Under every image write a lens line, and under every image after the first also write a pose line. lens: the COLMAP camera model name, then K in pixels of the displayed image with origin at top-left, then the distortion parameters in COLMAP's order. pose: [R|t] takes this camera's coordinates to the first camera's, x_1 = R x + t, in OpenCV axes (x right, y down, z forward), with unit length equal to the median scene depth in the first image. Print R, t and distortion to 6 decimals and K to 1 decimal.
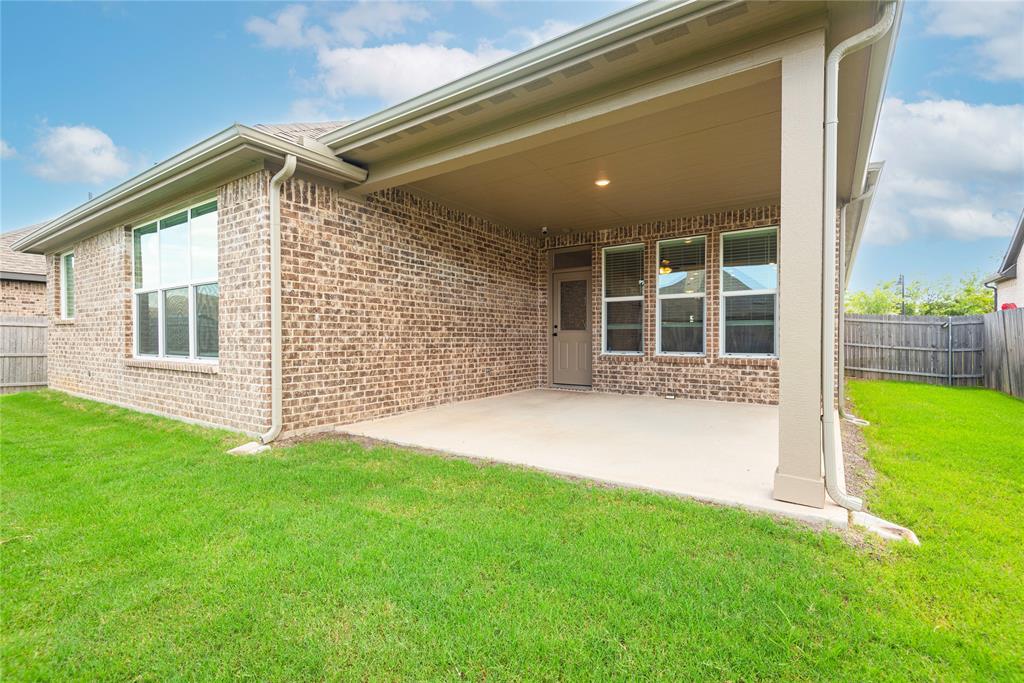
lens RADIAL K [[459.7, 0, 510.4], [0, 459.7, 340.7], [0, 0, 1]] dist [0.031693, -0.020247]
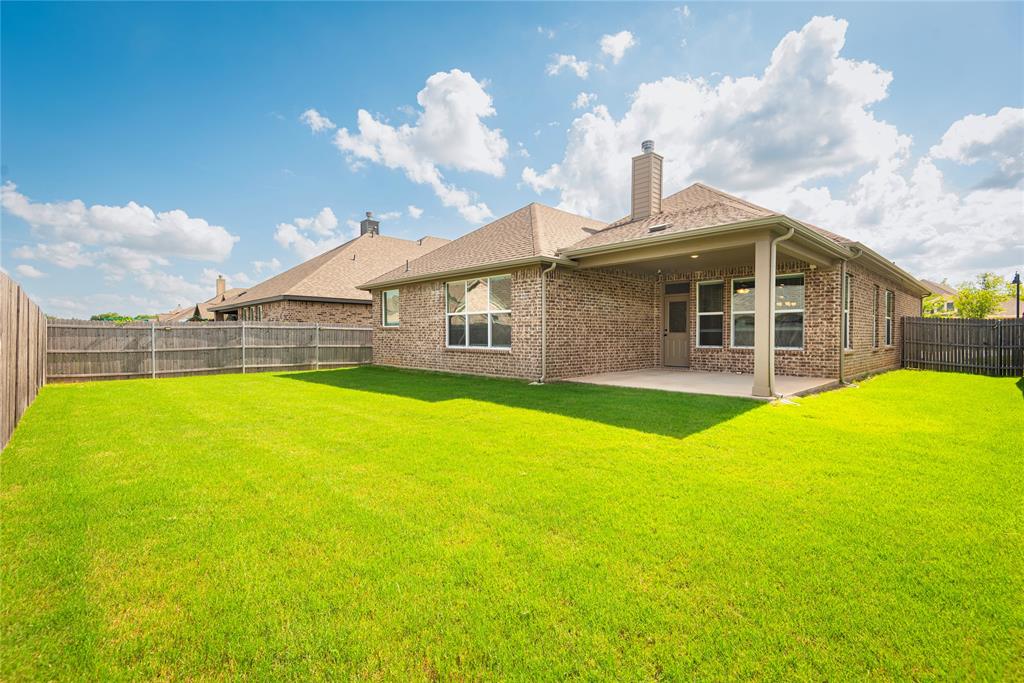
lens RADIAL K [[459.7, 0, 510.4], [0, 459.7, 340.7], [0, 0, 1]] dist [0.031693, -0.020247]
pose [[0.977760, 0.002561, -0.209709, -0.109305], [-0.001152, 0.999976, 0.006836, -0.005291], [0.209722, -0.006443, 0.977740, -0.791770]]
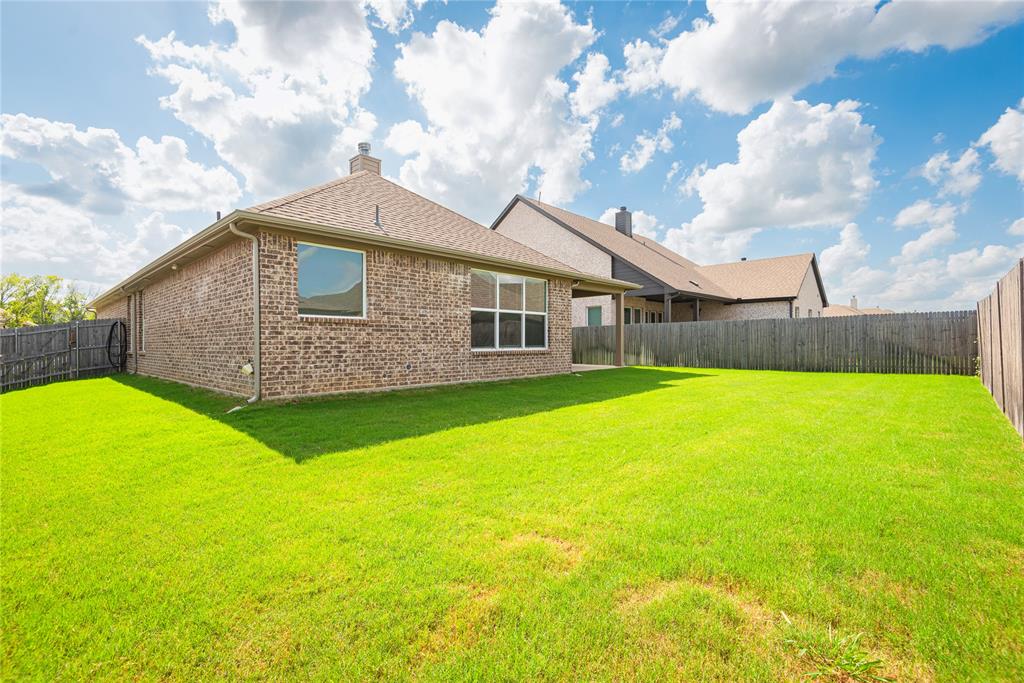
lens RADIAL K [[459.7, 0, 510.4], [0, 459.7, 340.7], [0, 0, 1]] dist [0.031693, -0.020247]
pose [[0.148585, 0.001278, 0.988899, -2.069248], [0.007047, 0.999972, -0.002351, 0.006320], [-0.988875, 0.007318, 0.148572, 0.565127]]
